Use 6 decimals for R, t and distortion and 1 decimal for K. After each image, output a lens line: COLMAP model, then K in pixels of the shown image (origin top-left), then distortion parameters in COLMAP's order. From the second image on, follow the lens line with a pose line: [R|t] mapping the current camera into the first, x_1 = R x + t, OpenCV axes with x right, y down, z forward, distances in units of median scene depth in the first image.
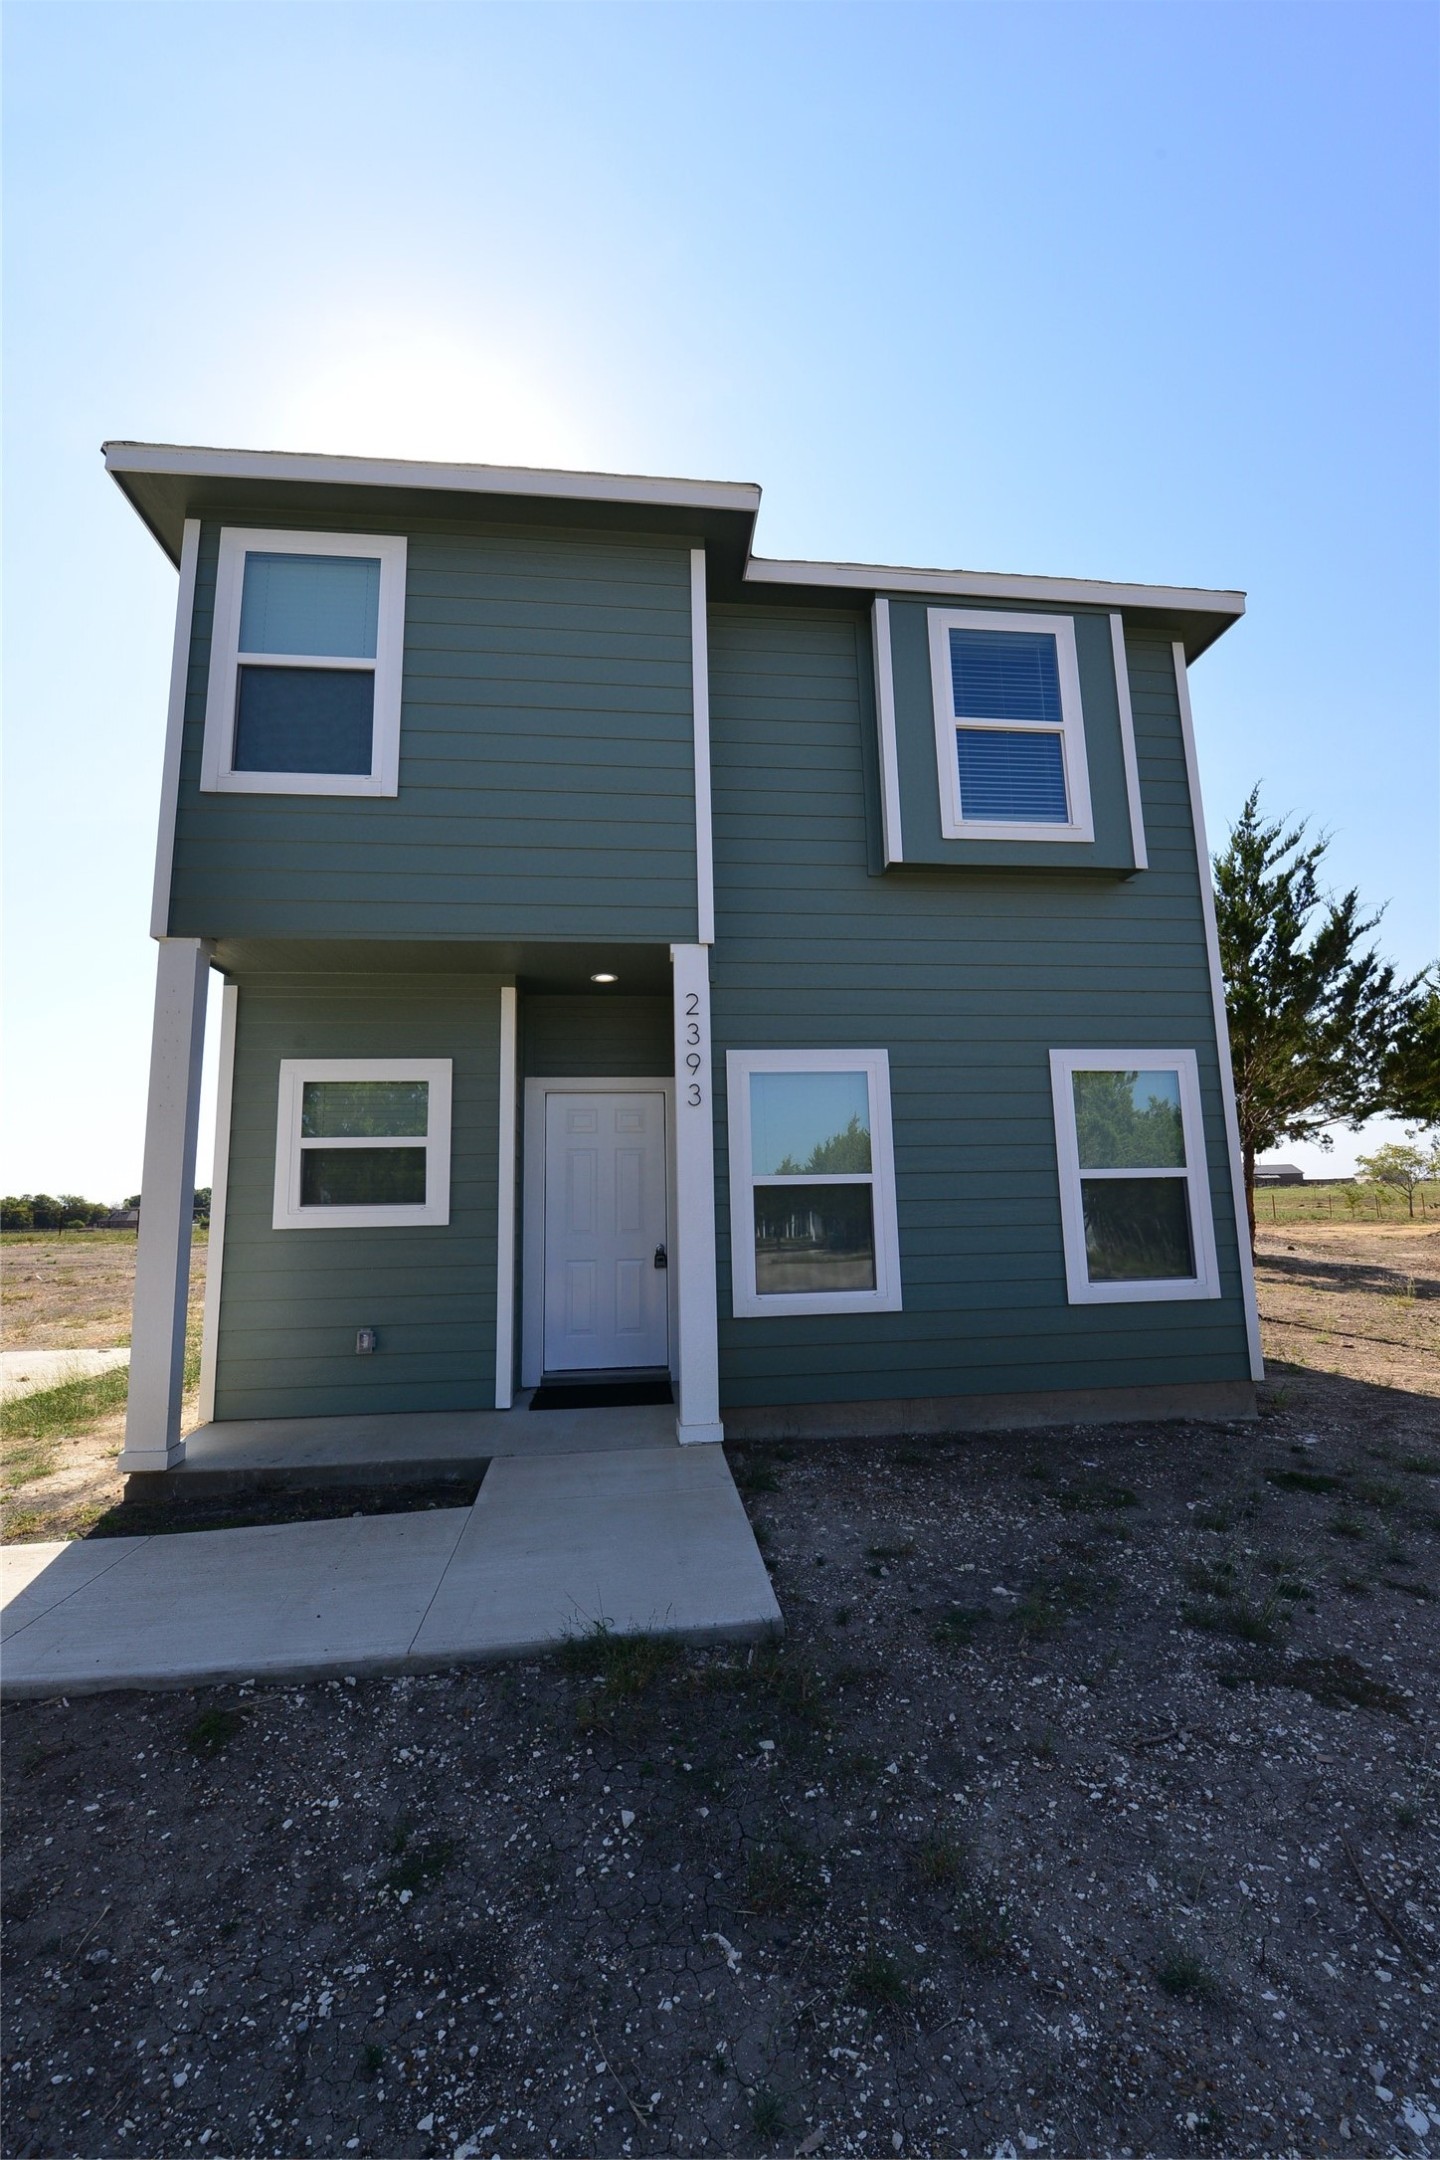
lens RADIAL K [[859.3, 0, 727.3], [0, 859.3, 1081.7], [0, 0, 1]] dist [-0.015883, -0.003134]
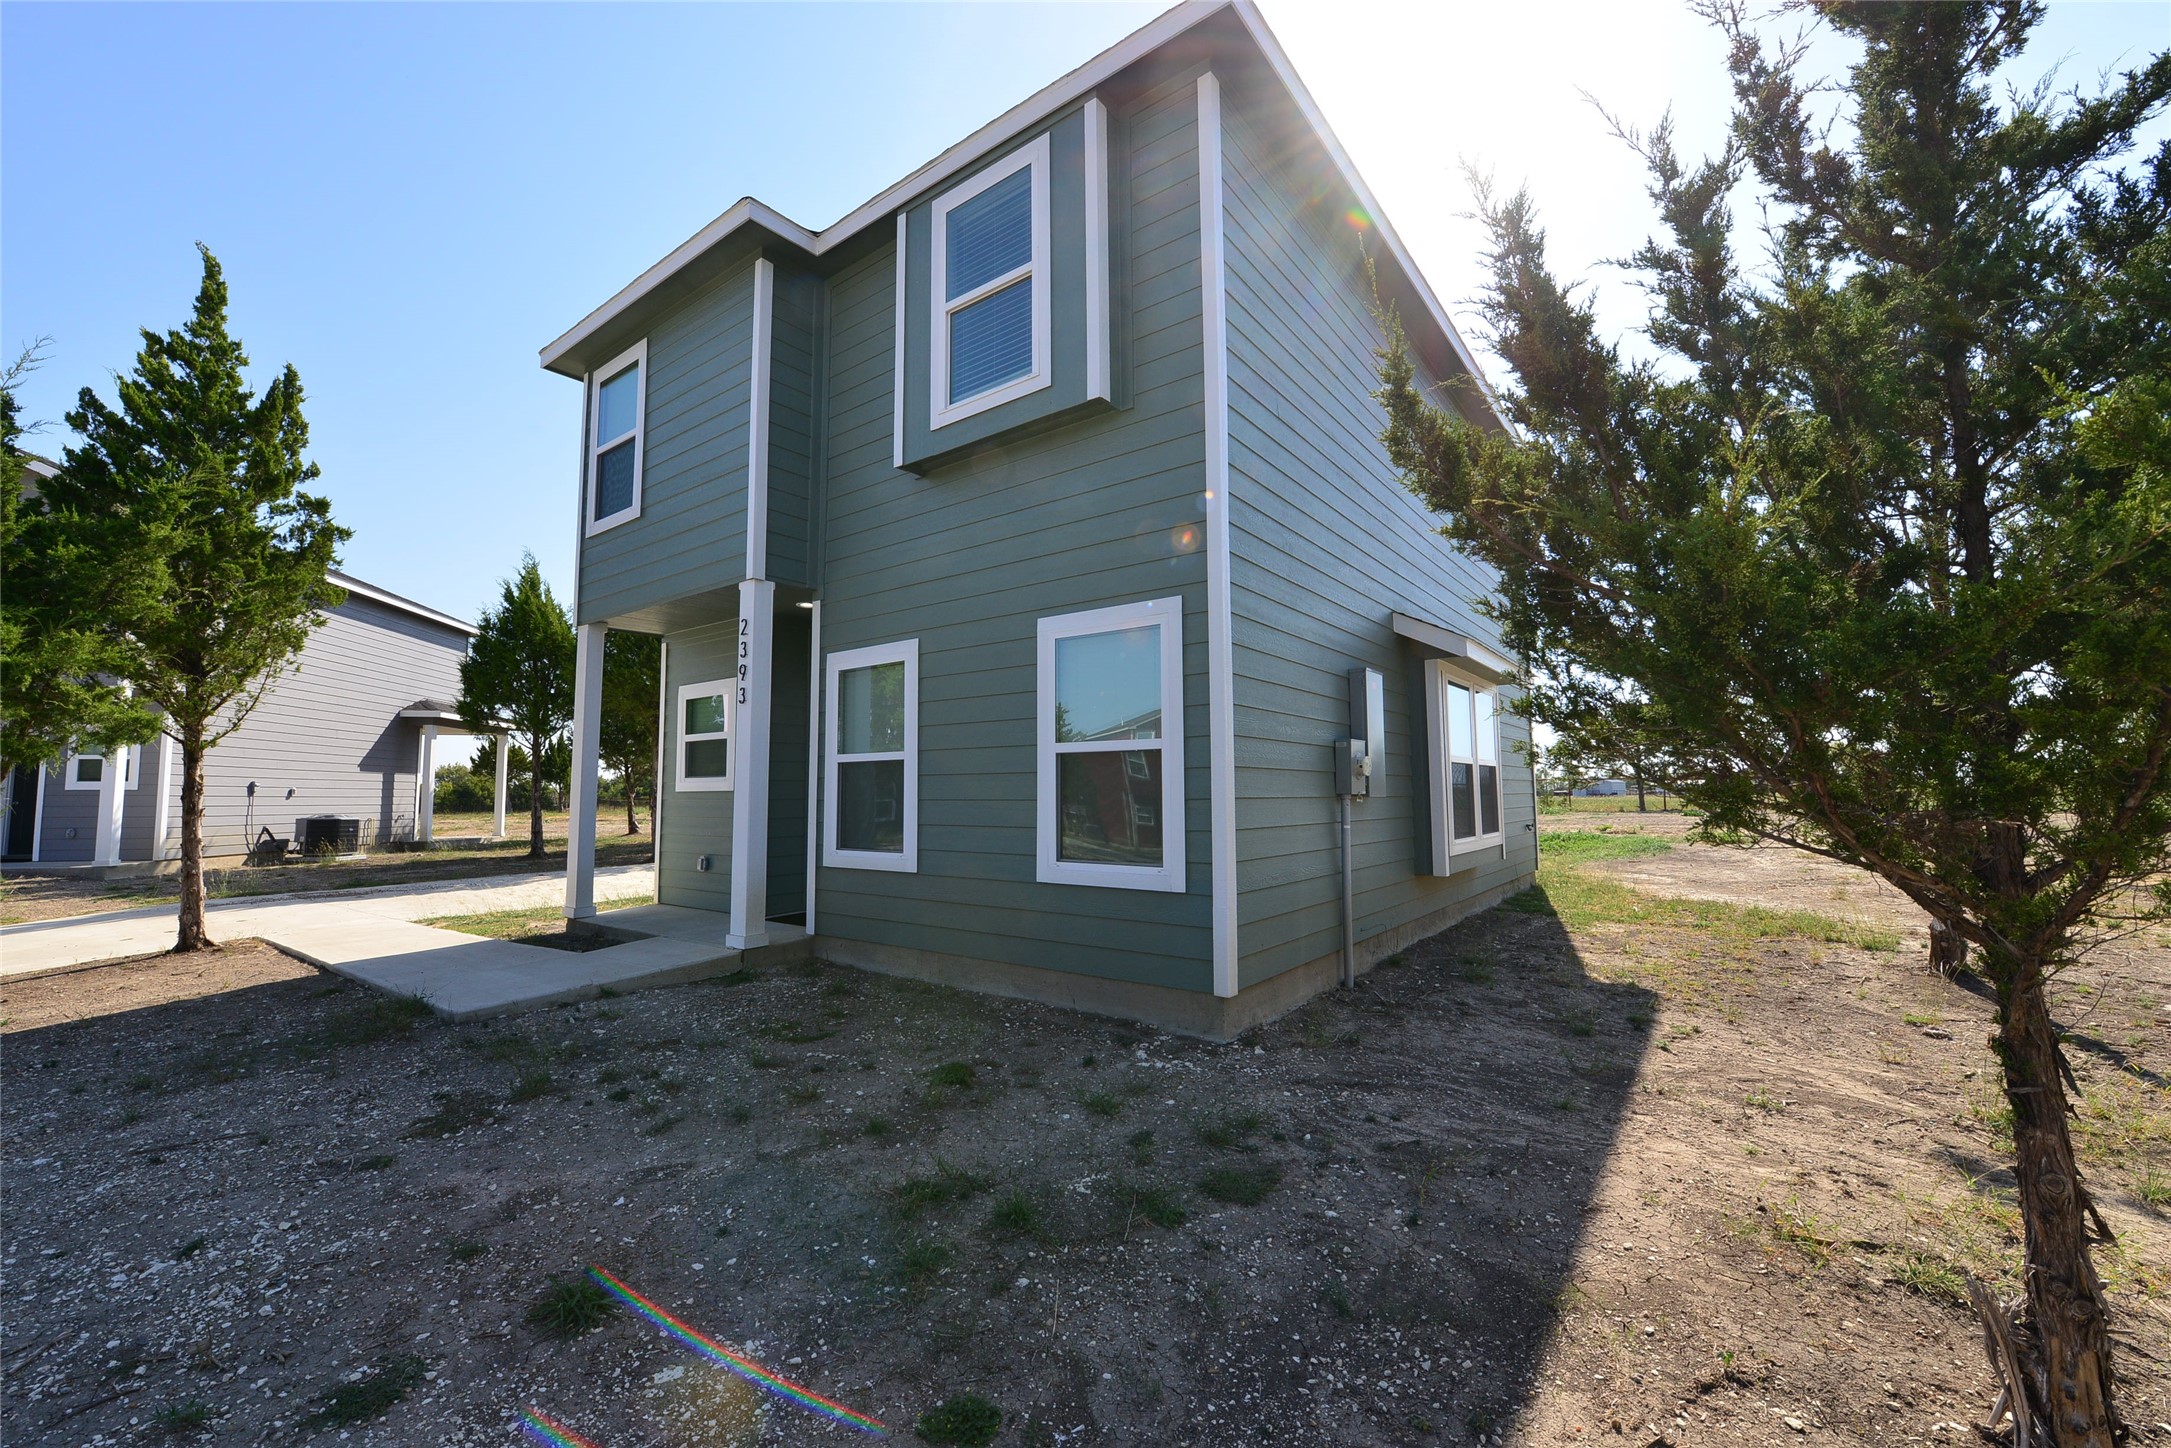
lens RADIAL K [[863.7, 0, 1084.0], [0, 863.7, 725.3], [0, 0, 1]] dist [-0.015883, -0.003134]
pose [[0.727661, -0.036551, -0.684962, 1.095993], [0.087508, 0.995366, 0.039848, 0.047684], [0.680332, -0.088936, 0.727488, 0.332839]]
